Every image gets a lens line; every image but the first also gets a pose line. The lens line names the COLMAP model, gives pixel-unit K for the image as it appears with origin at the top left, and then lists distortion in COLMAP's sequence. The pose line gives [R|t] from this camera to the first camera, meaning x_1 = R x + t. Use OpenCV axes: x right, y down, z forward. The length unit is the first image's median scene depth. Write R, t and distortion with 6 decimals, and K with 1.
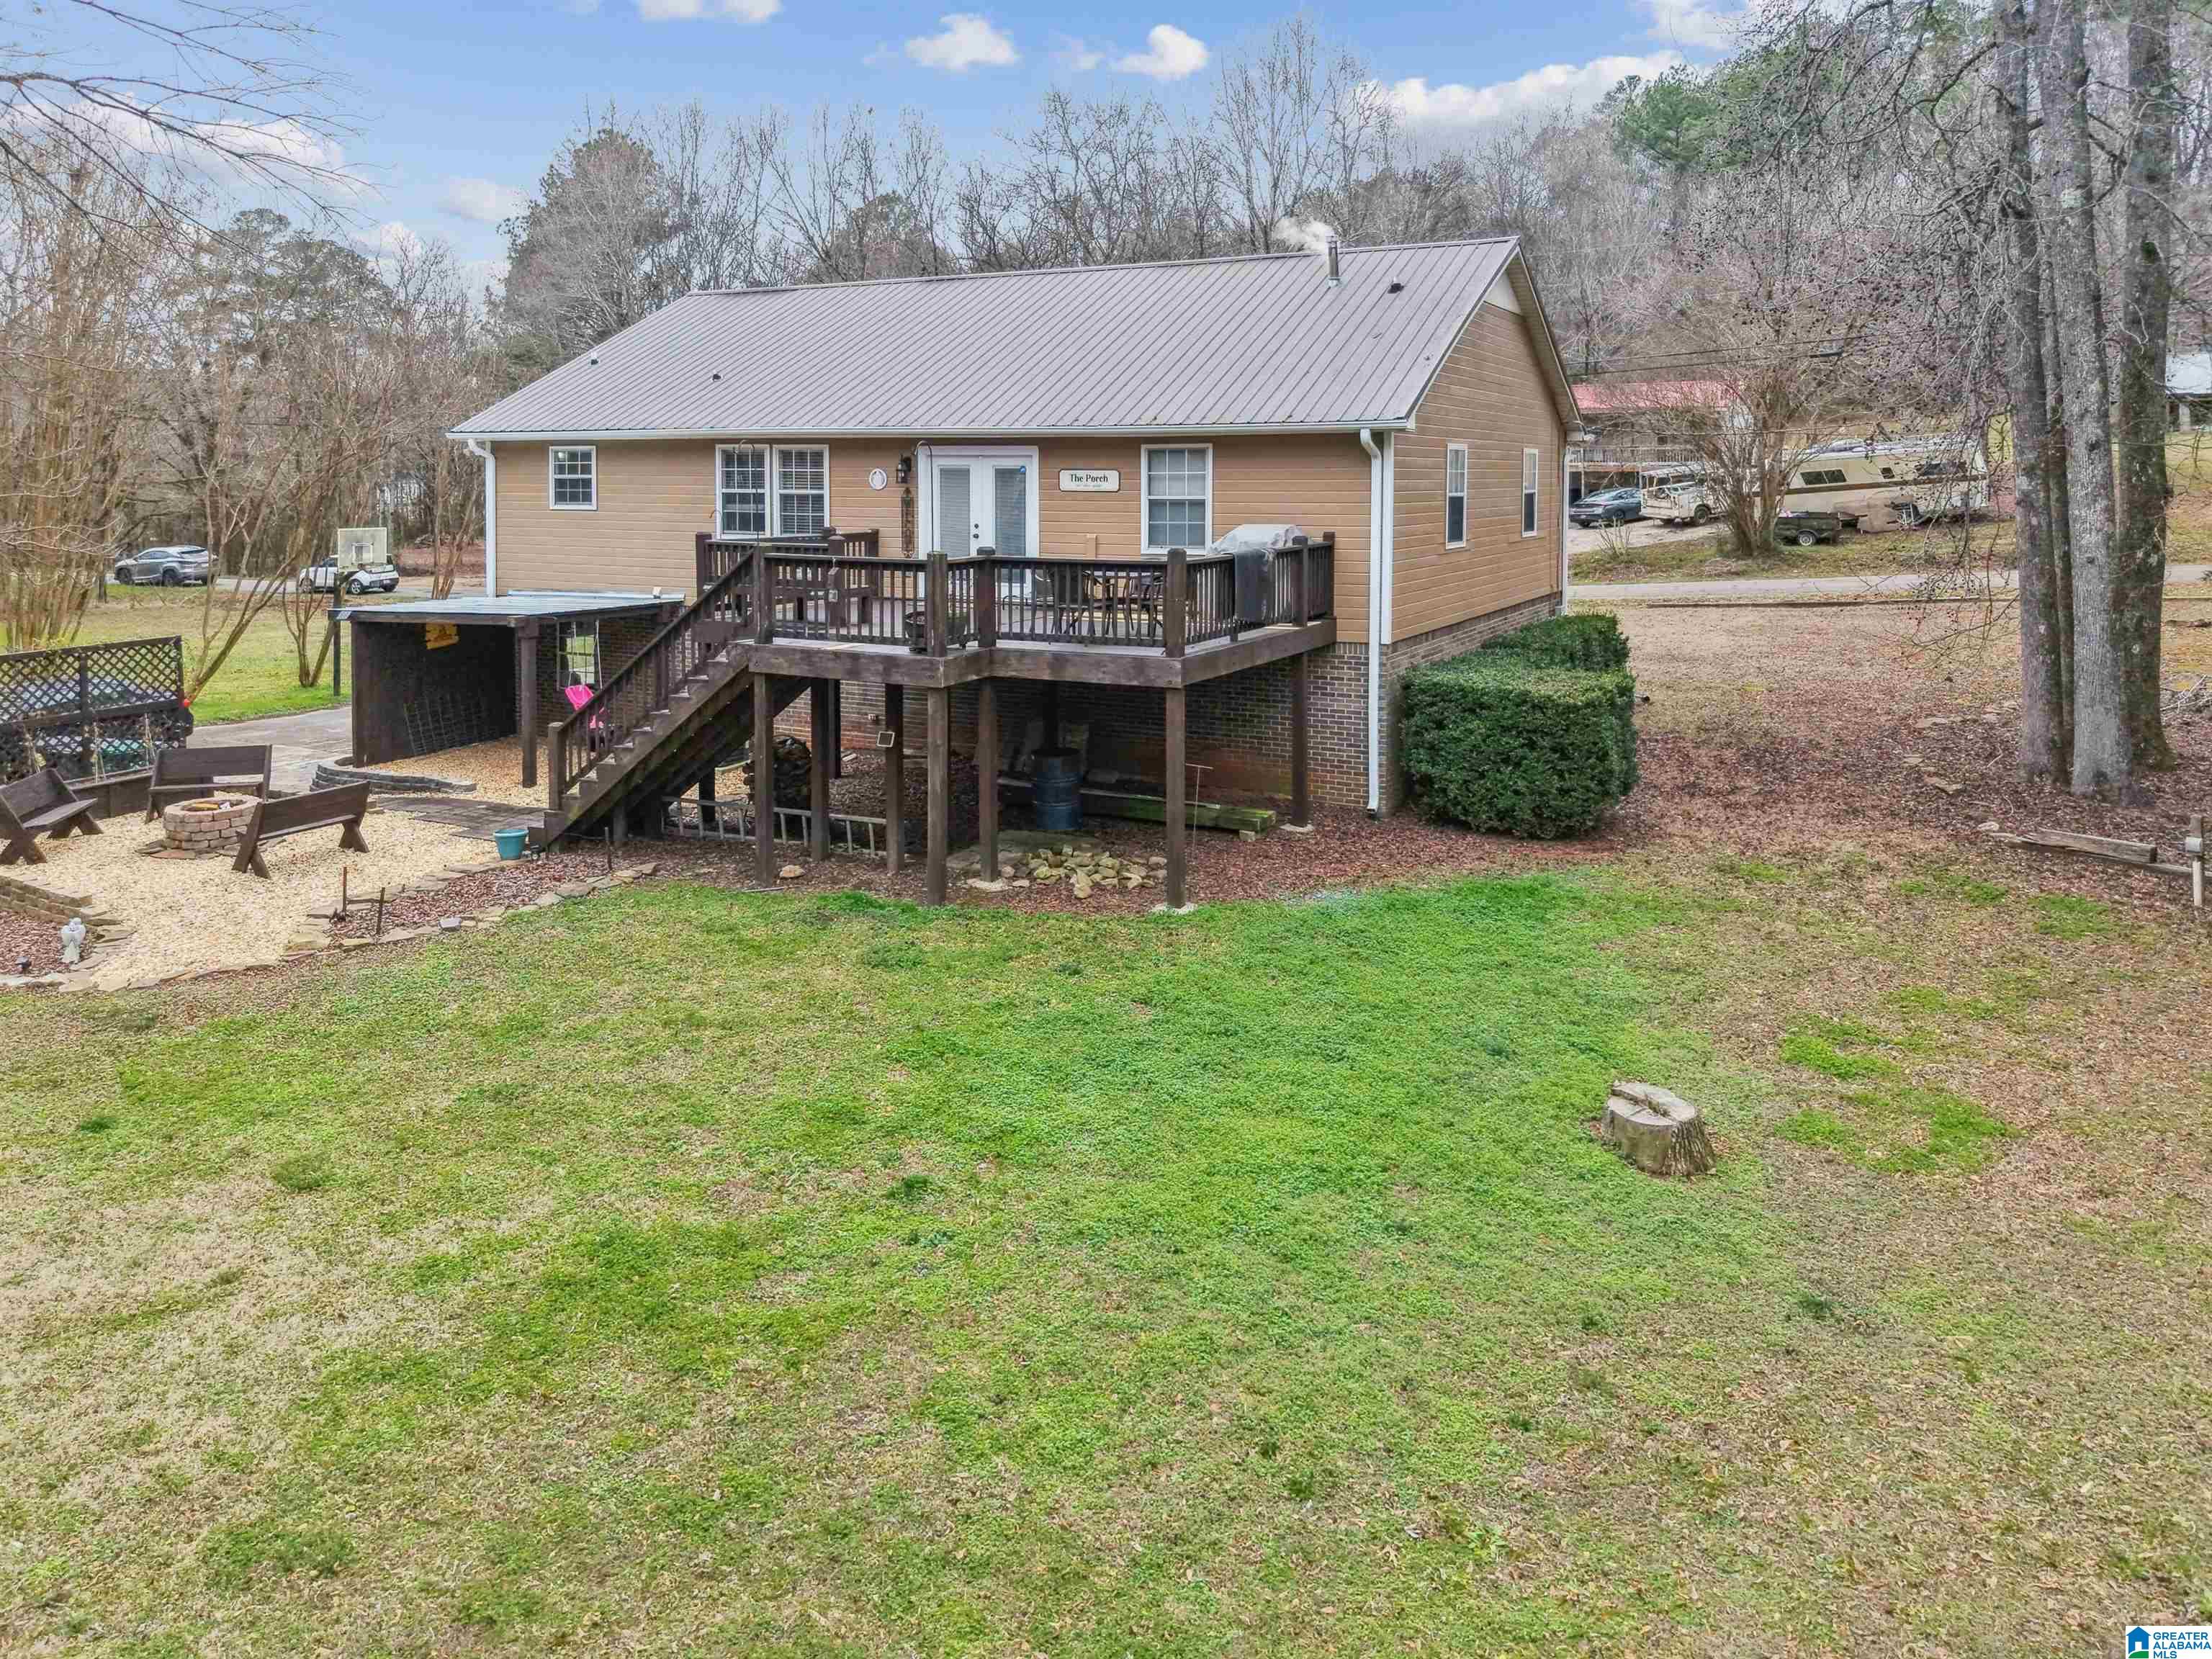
lens RADIAL K [[1659.7, 0, 1107.8], [0, 1659.7, 658.8], [0, 0, 1]] dist [0.026030, 0.005081]
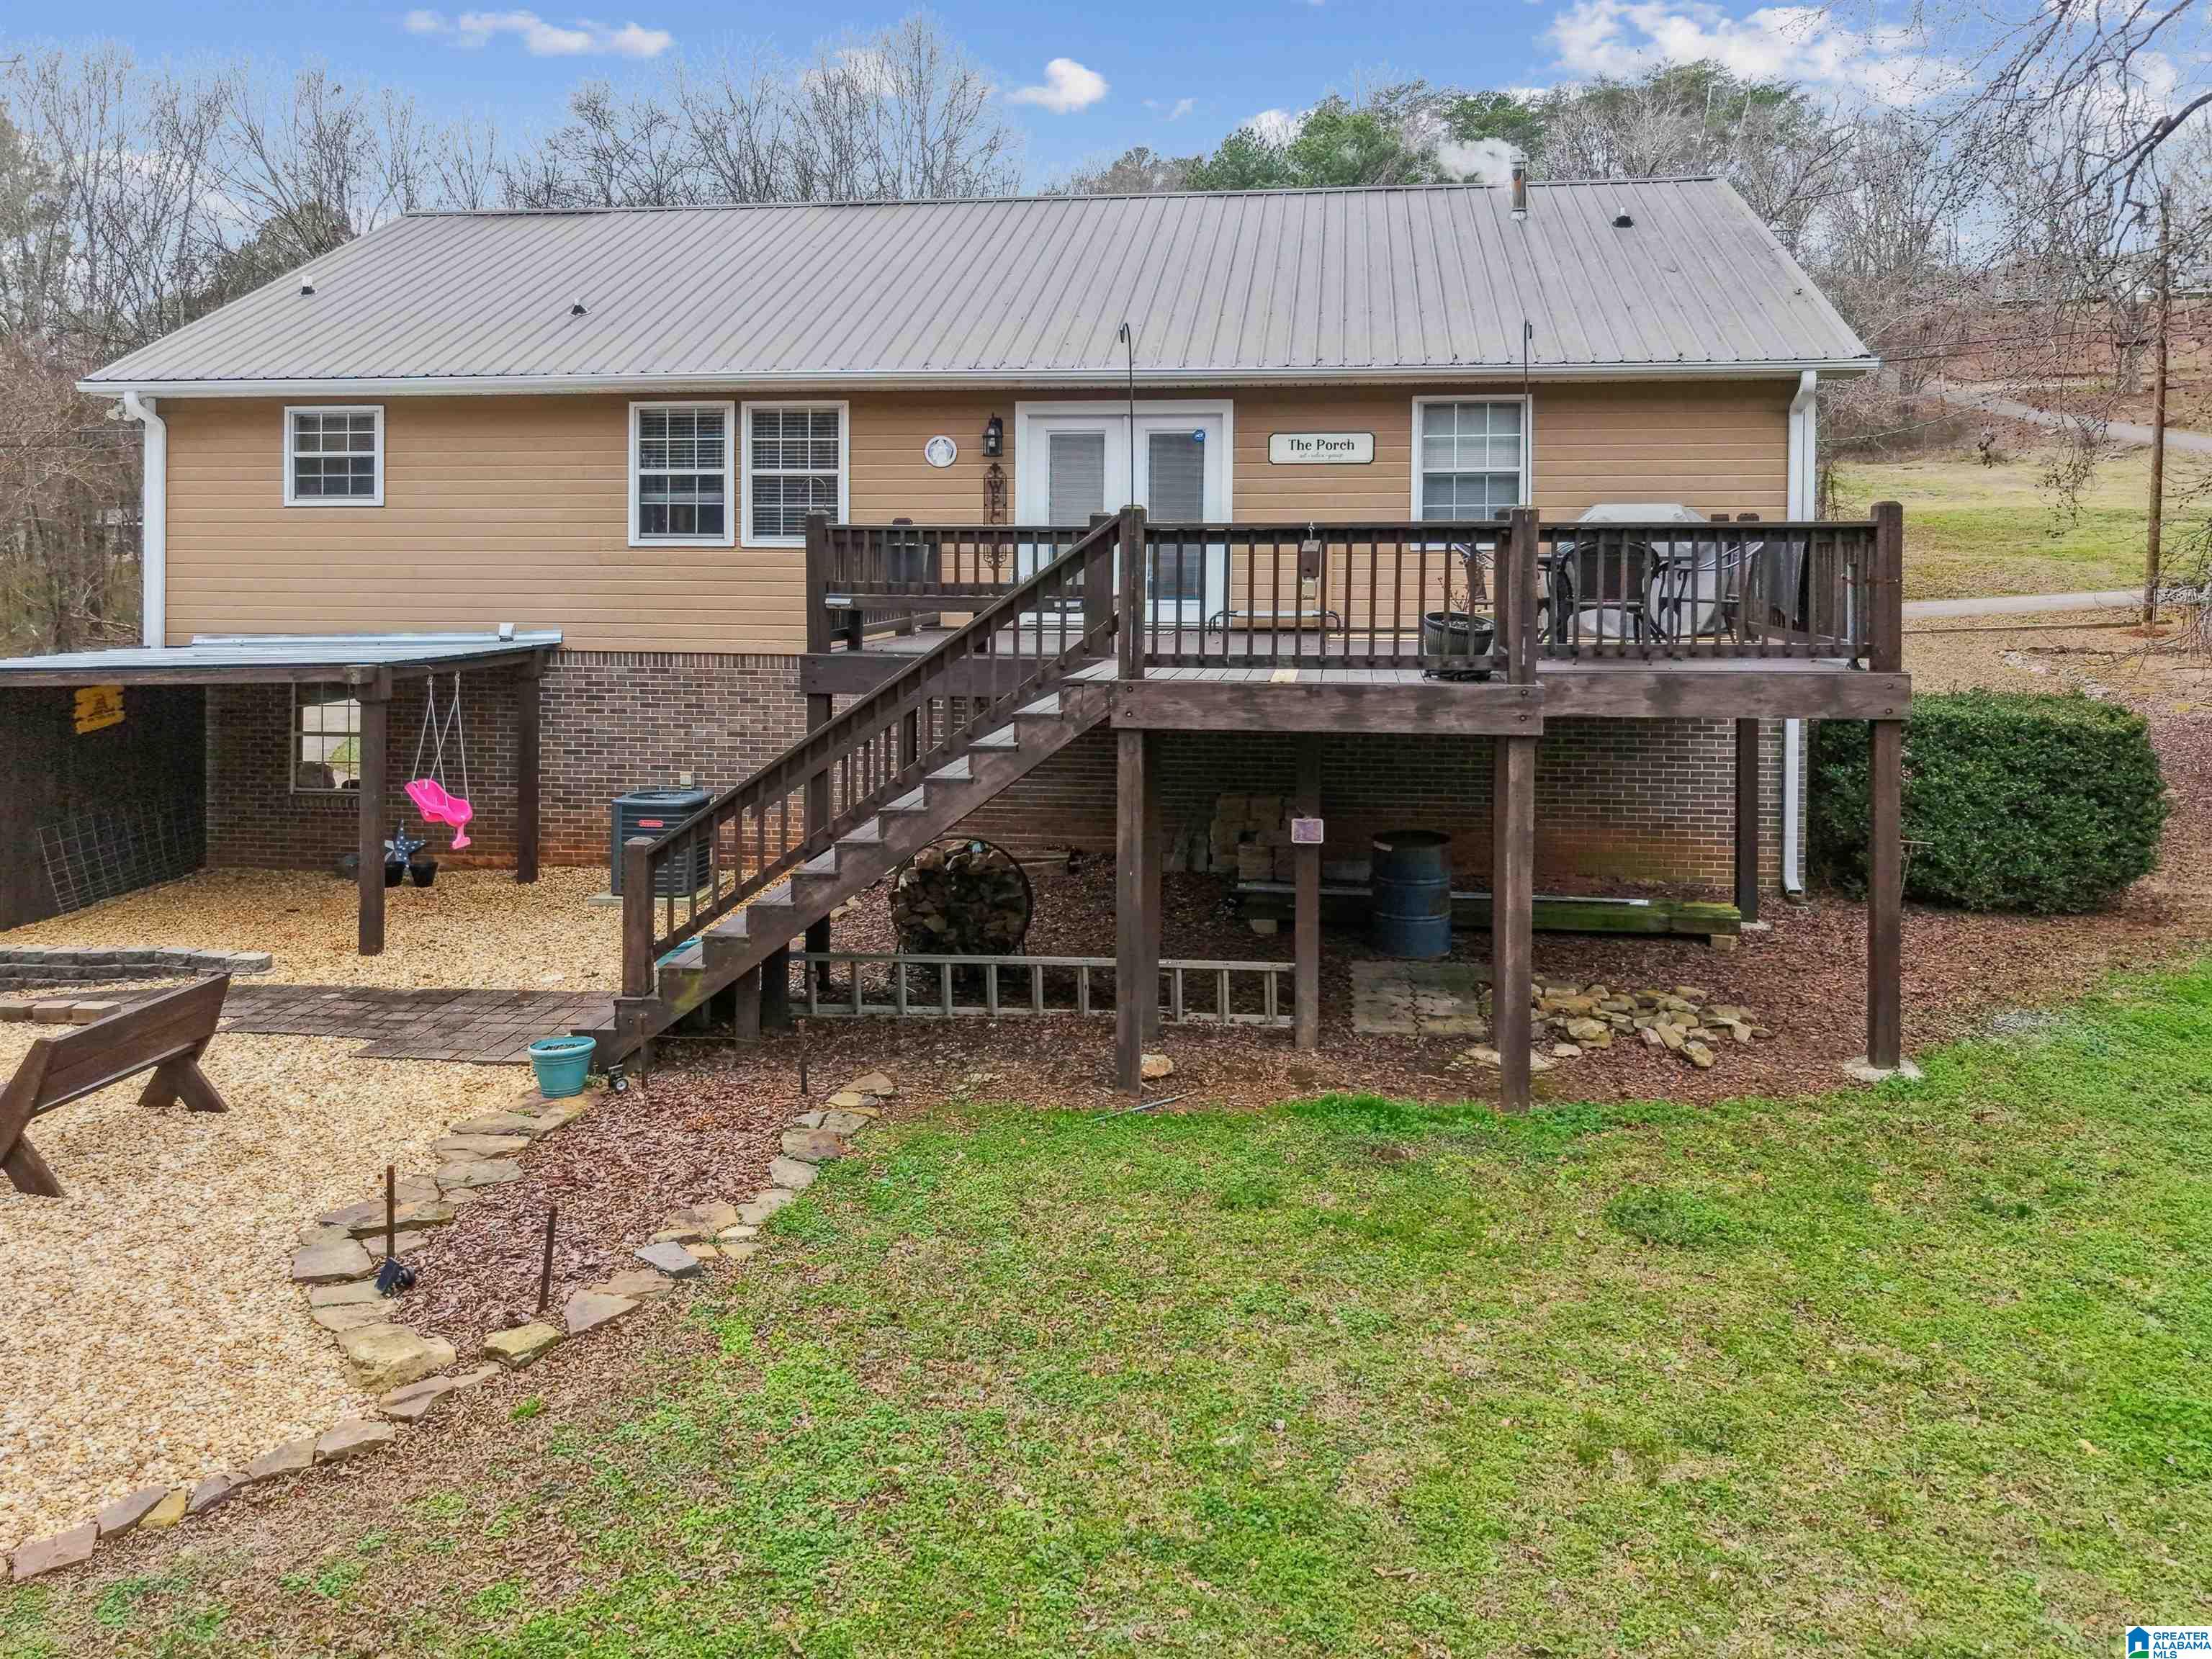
lens RADIAL K [[1659.7, 0, 1107.8], [0, 1659.7, 658.8], [0, 0, 1]] dist [0.026030, 0.005081]
pose [[0.931279, -0.019257, 0.363798, -0.321109], [0.036772, 0.998471, -0.041281, 0.006511], [-0.362446, 0.051822, 0.930563, 0.349232]]
